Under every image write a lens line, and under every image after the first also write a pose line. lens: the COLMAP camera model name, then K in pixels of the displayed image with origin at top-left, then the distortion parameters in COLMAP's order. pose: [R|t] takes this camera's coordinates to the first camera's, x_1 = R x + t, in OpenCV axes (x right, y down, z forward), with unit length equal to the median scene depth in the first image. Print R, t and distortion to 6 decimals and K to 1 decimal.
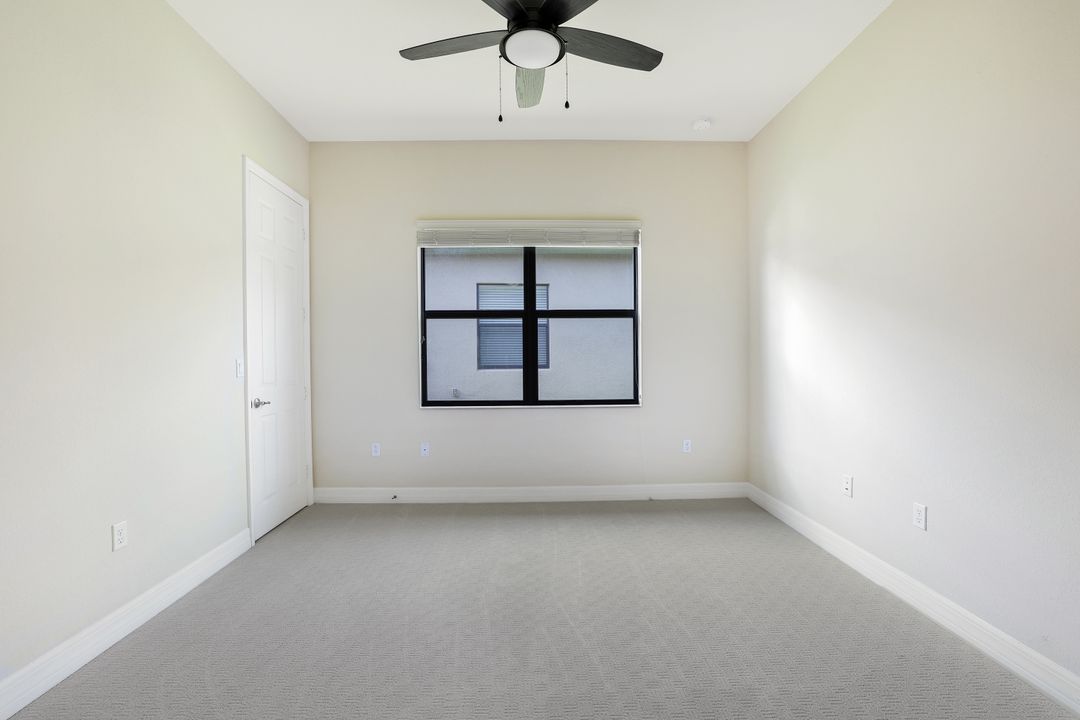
lens RADIAL K [[471.9, 0, 541.5], [0, 471.9, 362.1], [0, 0, 1]] dist [-0.023902, 0.005542]
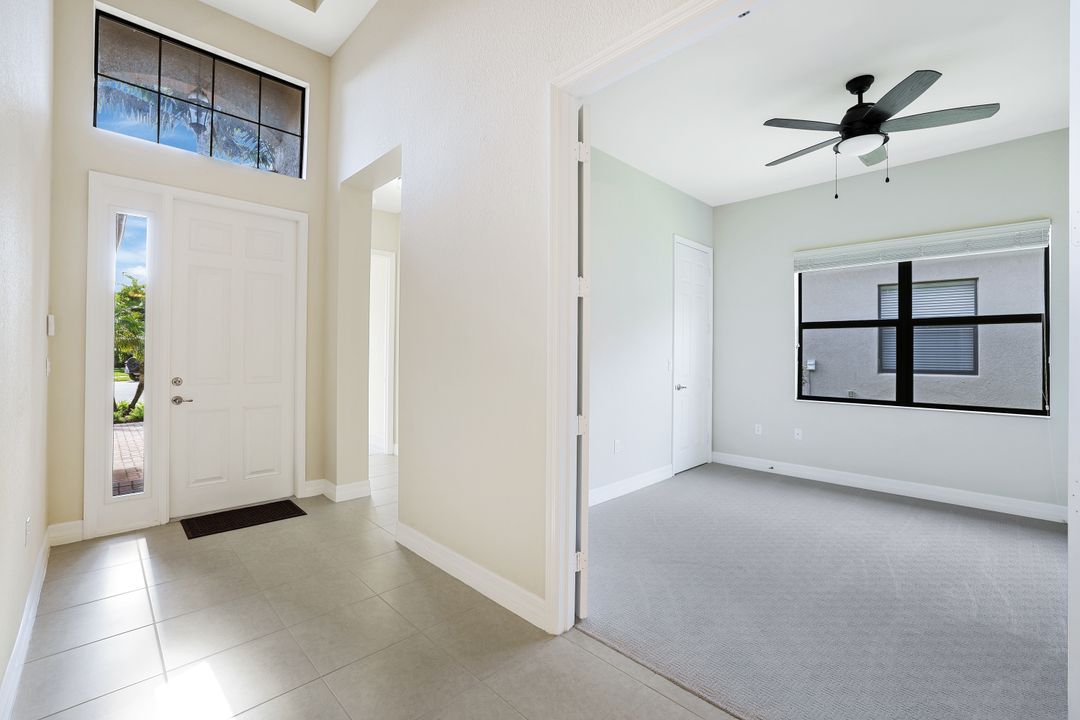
lens RADIAL K [[471.9, 0, 533.7], [0, 471.9, 354.3], [0, 0, 1]] dist [-0.023902, 0.005542]
pose [[0.673373, 0.011951, -0.739206, 0.196952], [-0.022617, 0.999734, -0.004440, -0.004809], [0.738957, 0.019709, 0.673465, -0.360443]]
